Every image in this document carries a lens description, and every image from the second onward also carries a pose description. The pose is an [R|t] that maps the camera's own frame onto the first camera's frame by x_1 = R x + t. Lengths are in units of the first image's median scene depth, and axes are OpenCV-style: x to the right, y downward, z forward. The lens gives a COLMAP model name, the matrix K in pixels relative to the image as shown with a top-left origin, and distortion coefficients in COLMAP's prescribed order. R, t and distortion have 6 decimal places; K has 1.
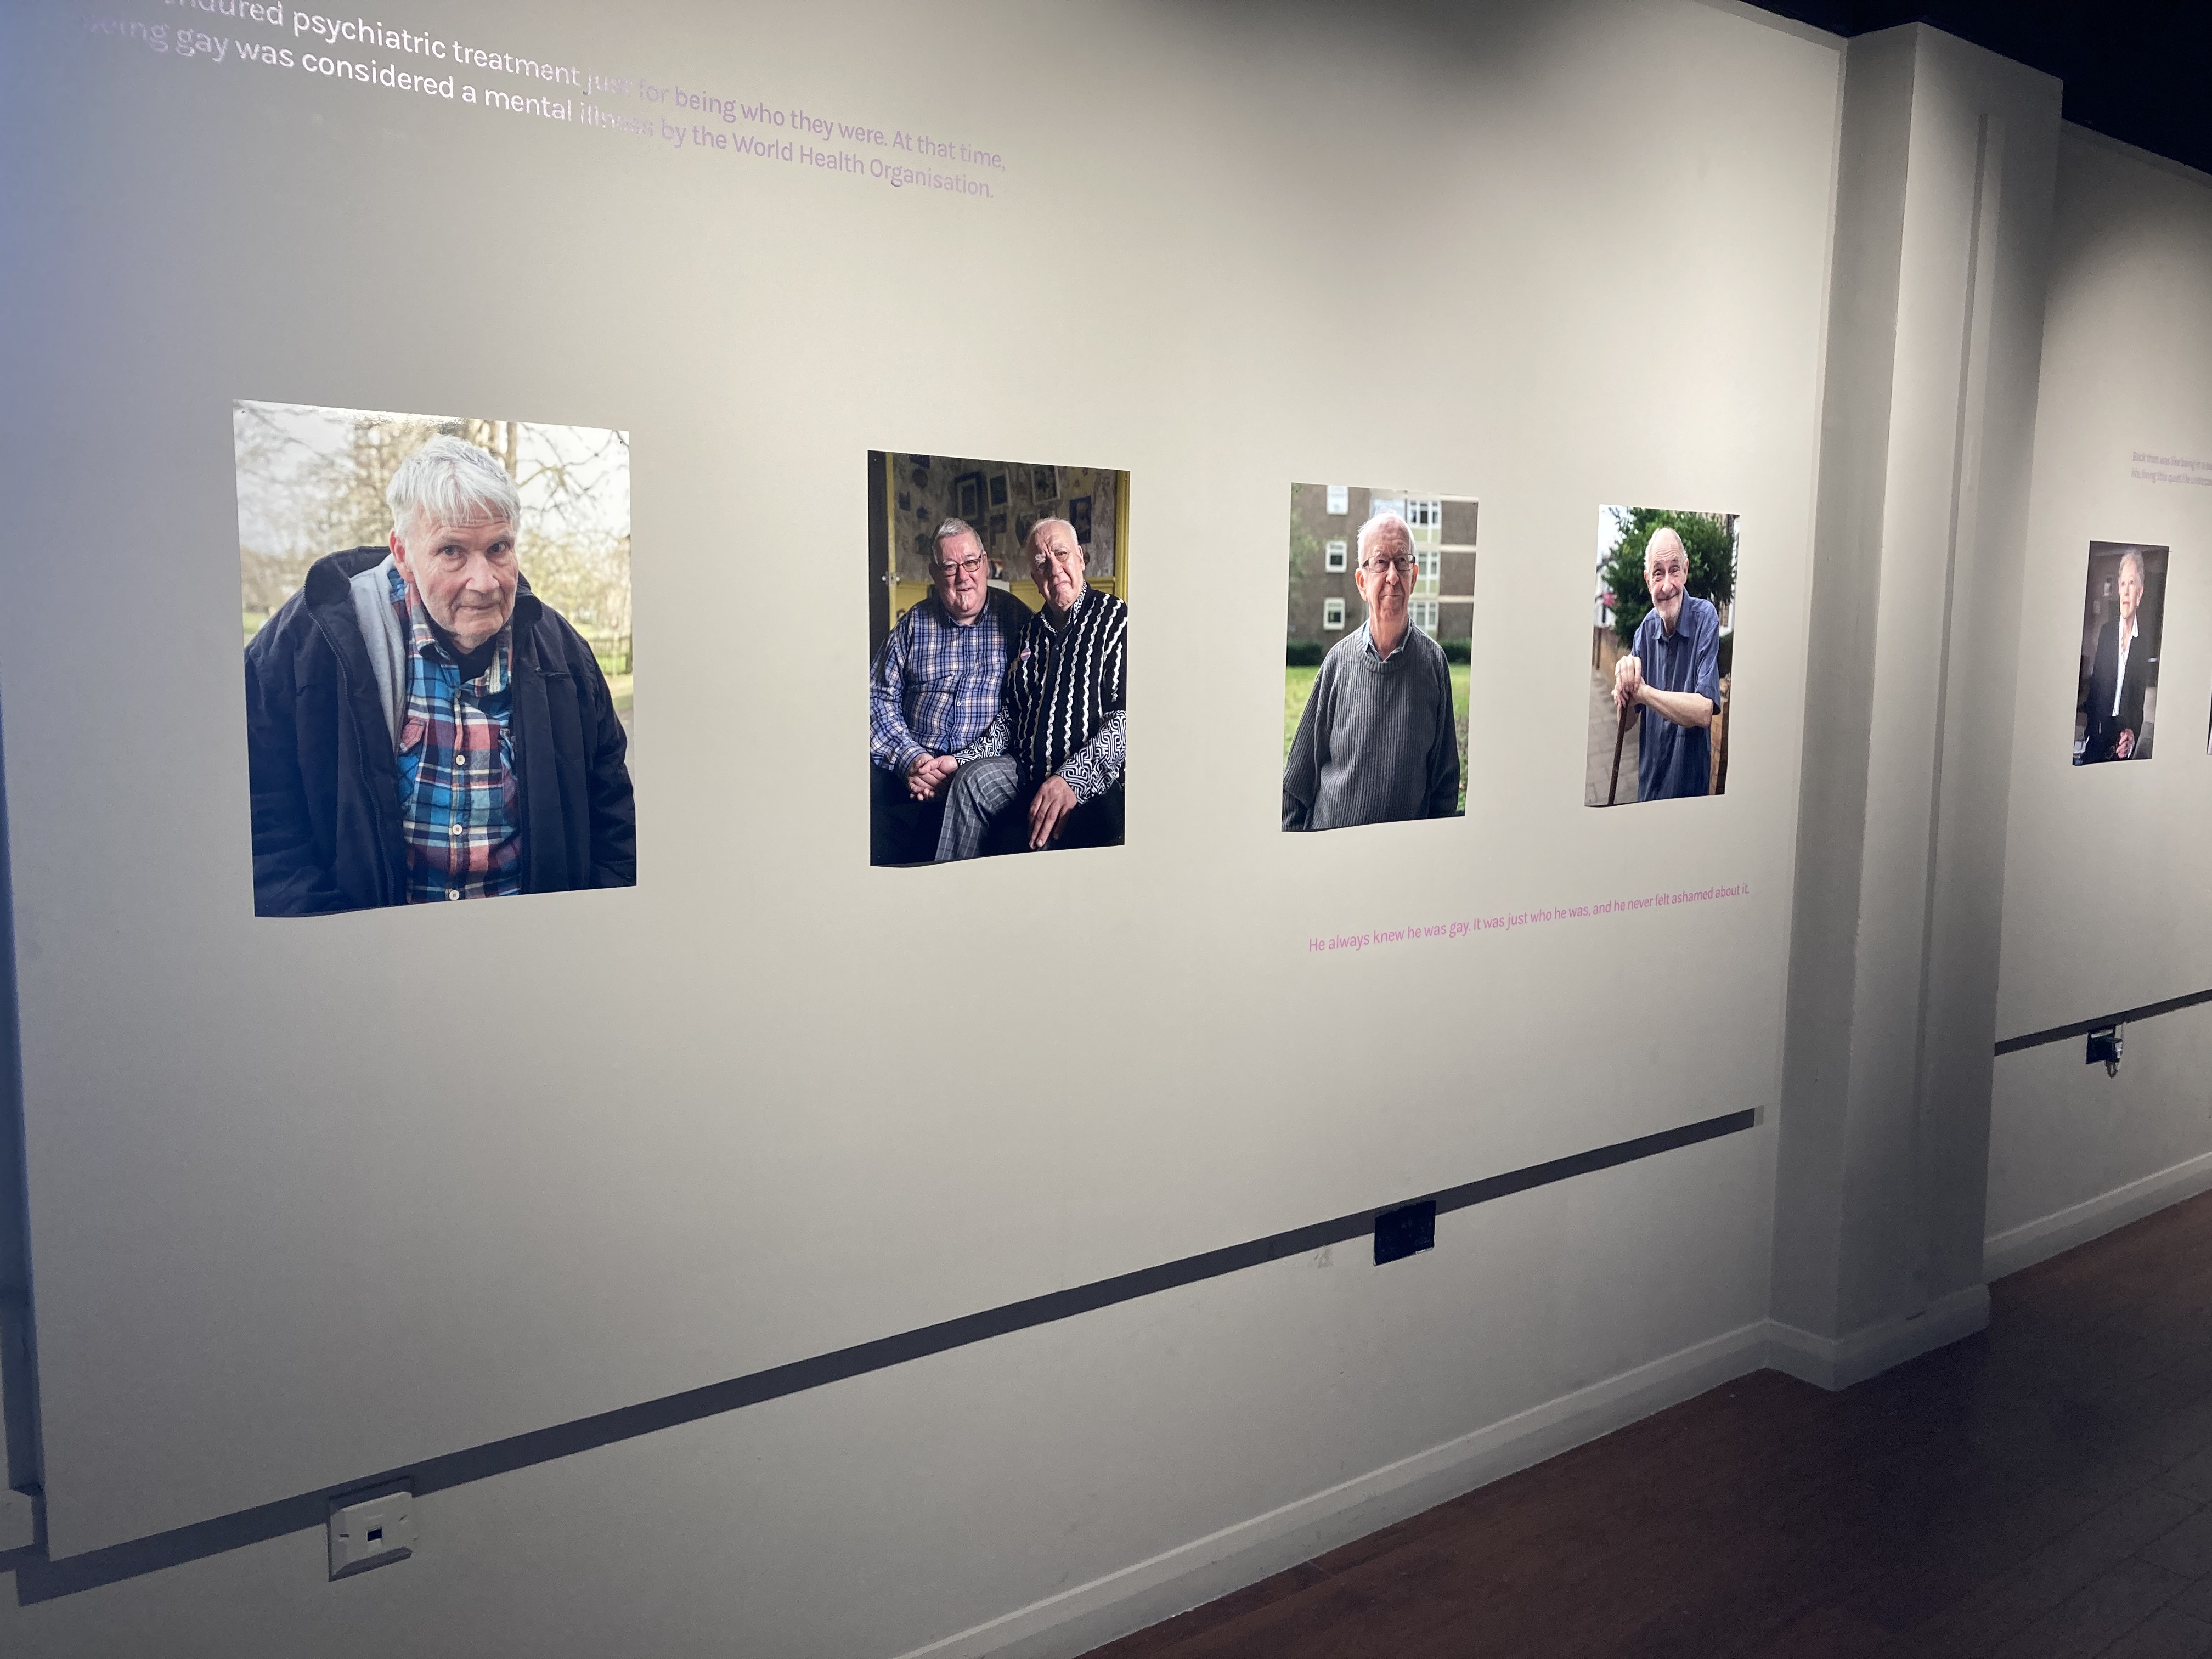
lens RADIAL K [[1795.2, 0, 1109.3], [0, 1795.2, 826.8], [0, 0, 1]] dist [0.029735, -0.034184]
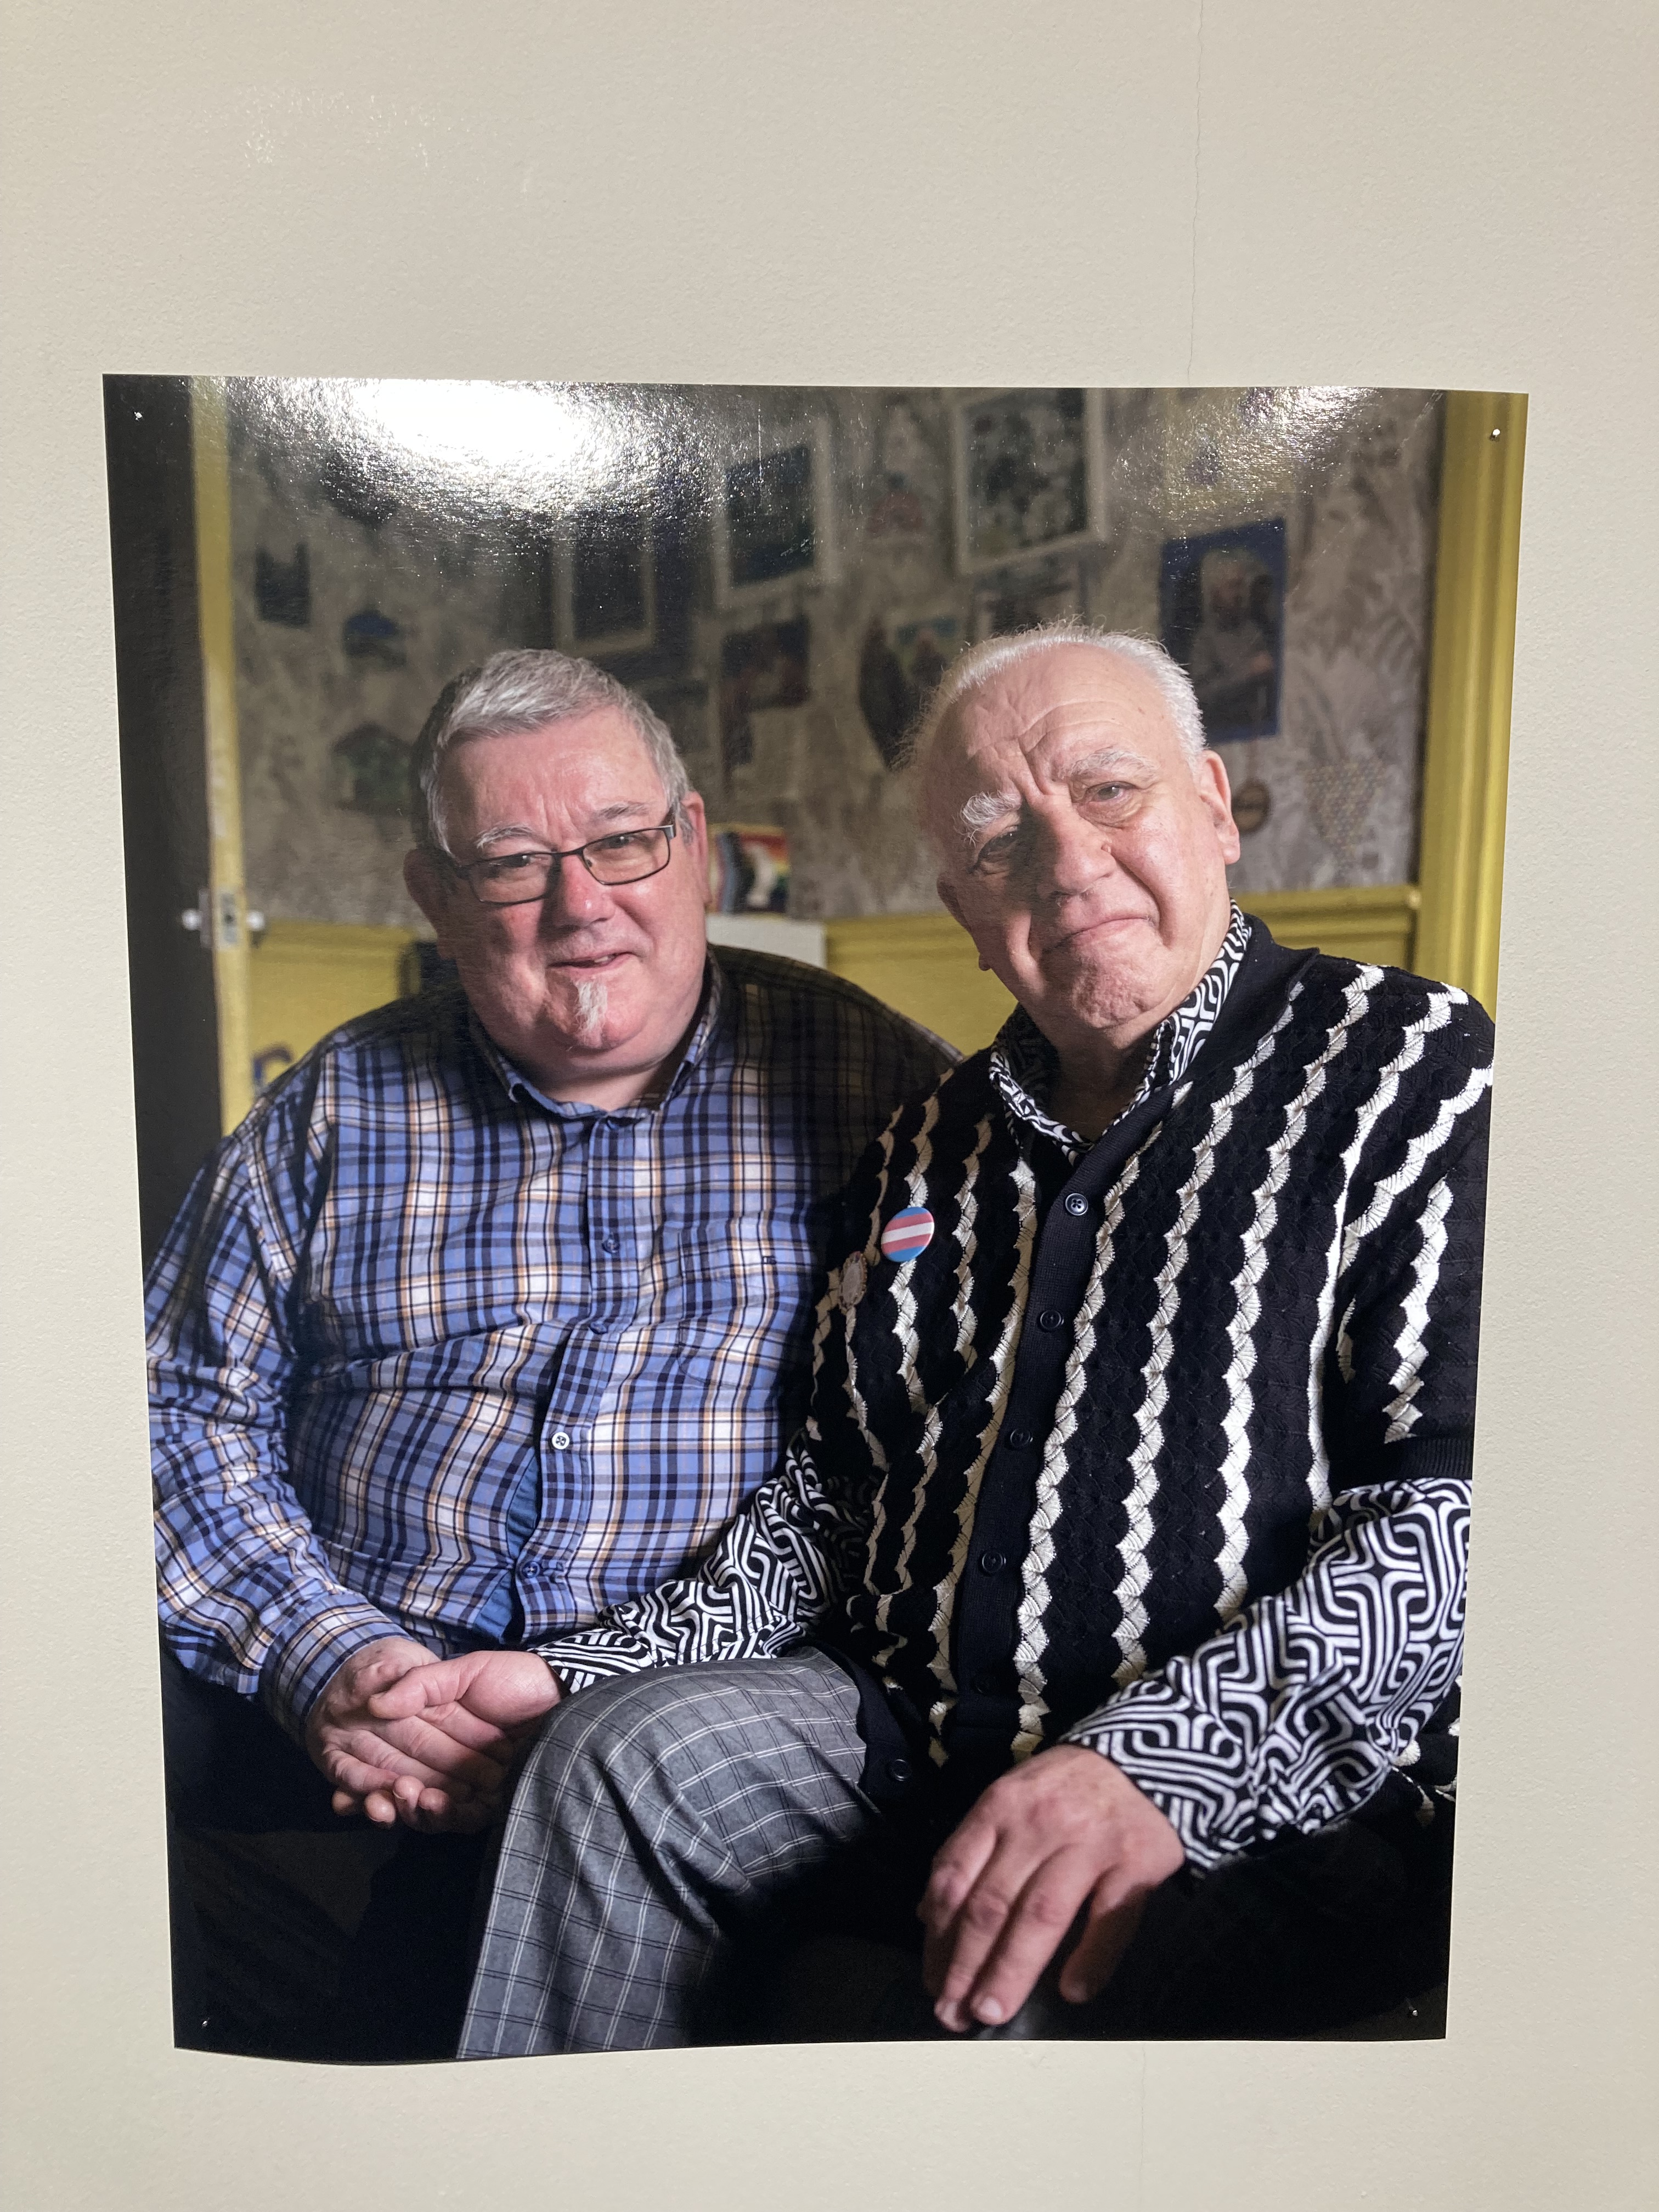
lens RADIAL K [[1795.2, 0, 827.9], [0, 1795.2, 1107.9], [0, 0, 1]] dist [0.029735, -0.034184]
pose [[0.800788, 0.061694, -0.595763, 0.081527], [-0.063315, 0.997827, 0.018225, -0.116881], [0.595593, 0.023126, 0.802954, 0.816730]]
